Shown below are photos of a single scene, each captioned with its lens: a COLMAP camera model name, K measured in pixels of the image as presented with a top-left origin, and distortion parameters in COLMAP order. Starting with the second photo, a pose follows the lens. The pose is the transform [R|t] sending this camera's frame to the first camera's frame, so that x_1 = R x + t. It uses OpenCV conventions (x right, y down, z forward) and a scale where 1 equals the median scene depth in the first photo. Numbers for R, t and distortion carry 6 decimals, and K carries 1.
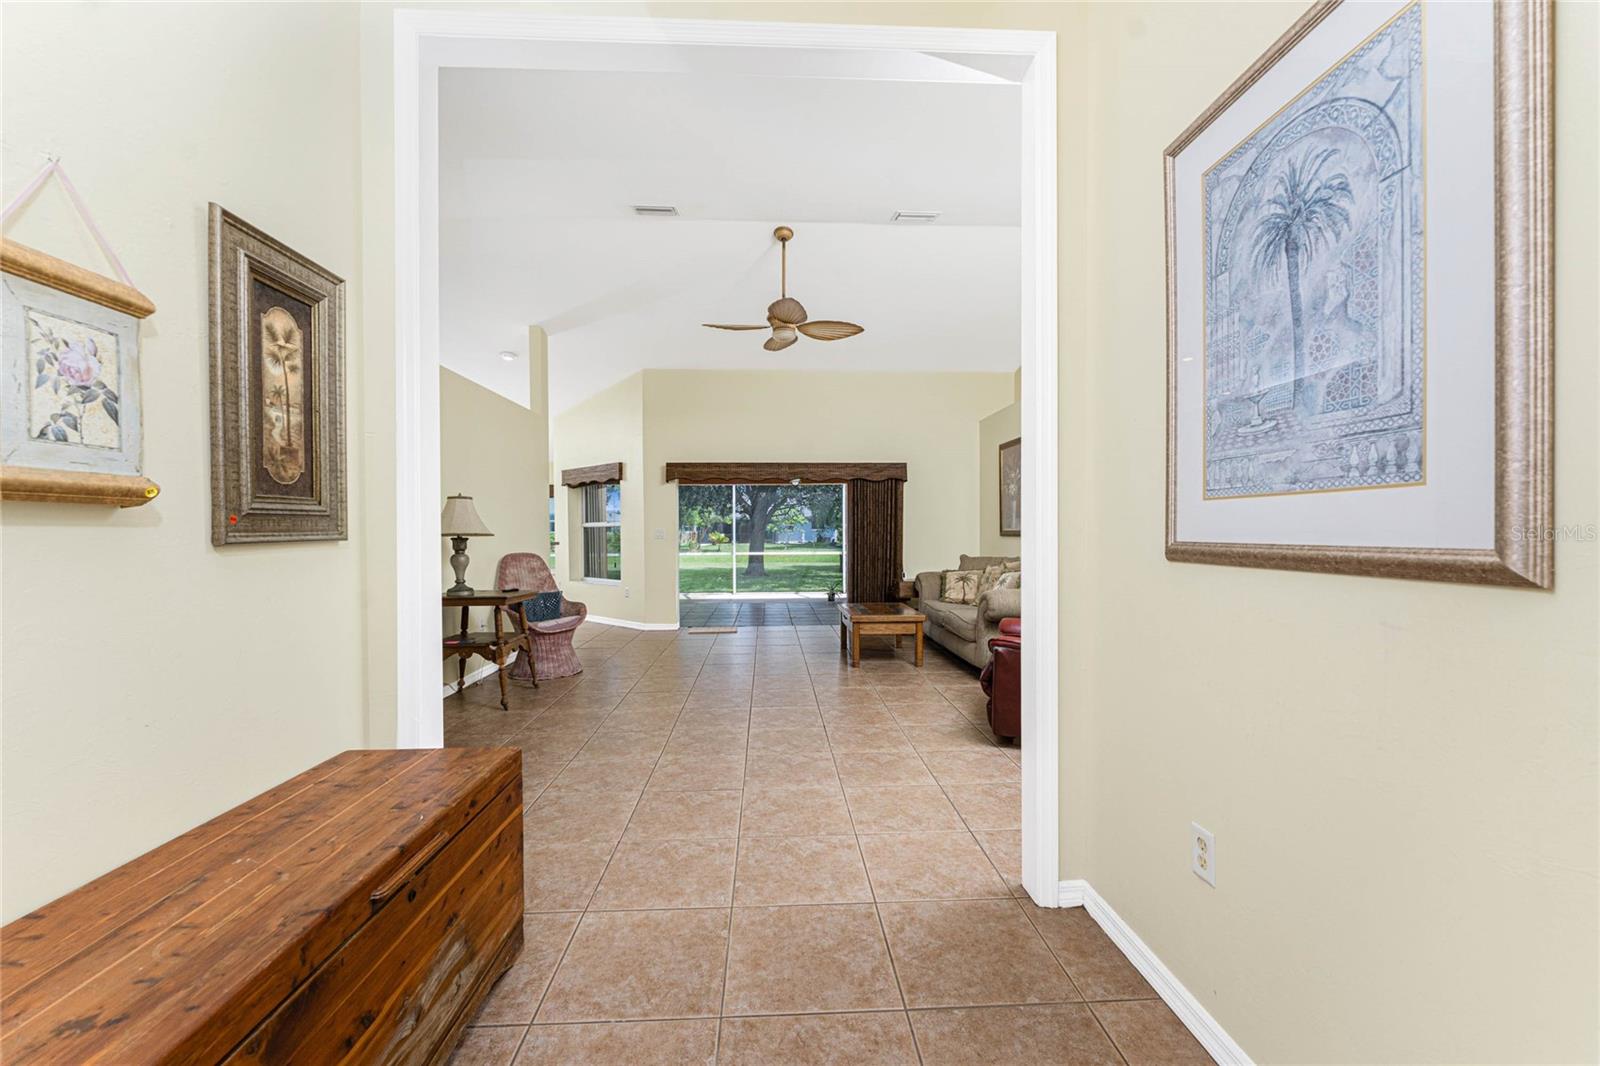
lens RADIAL K [[641.2, 0, 800.3], [0, 641.2, 528.4], [0, 0, 1]] dist [0.000345, -0.000144]
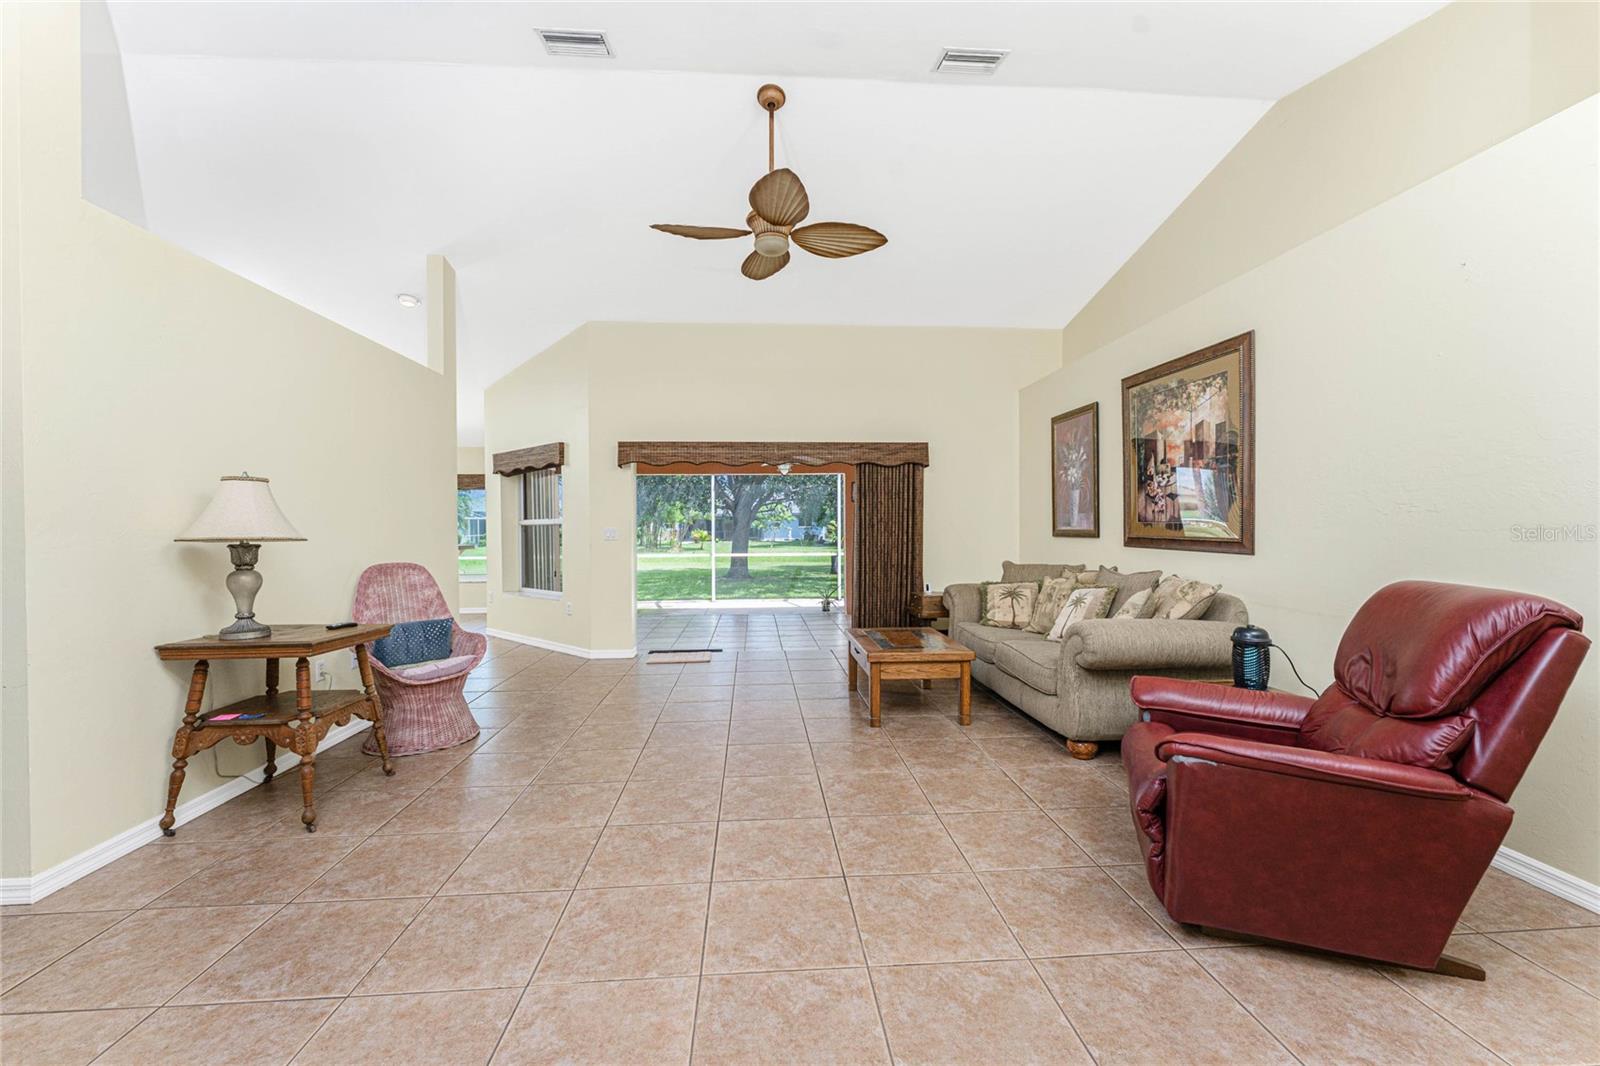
lens RADIAL K [[646.0, 0, 796.5], [0, 646.0, 525.7], [0, 0, 1]] dist [-0.000485, -0.000071]
pose [[0.999879, -0.000747, 0.015559, -0.007045], [0.000736, 0.999999, 0.000730, -0.001861], [-0.015560, -0.000719, 0.999879, 0.218245]]
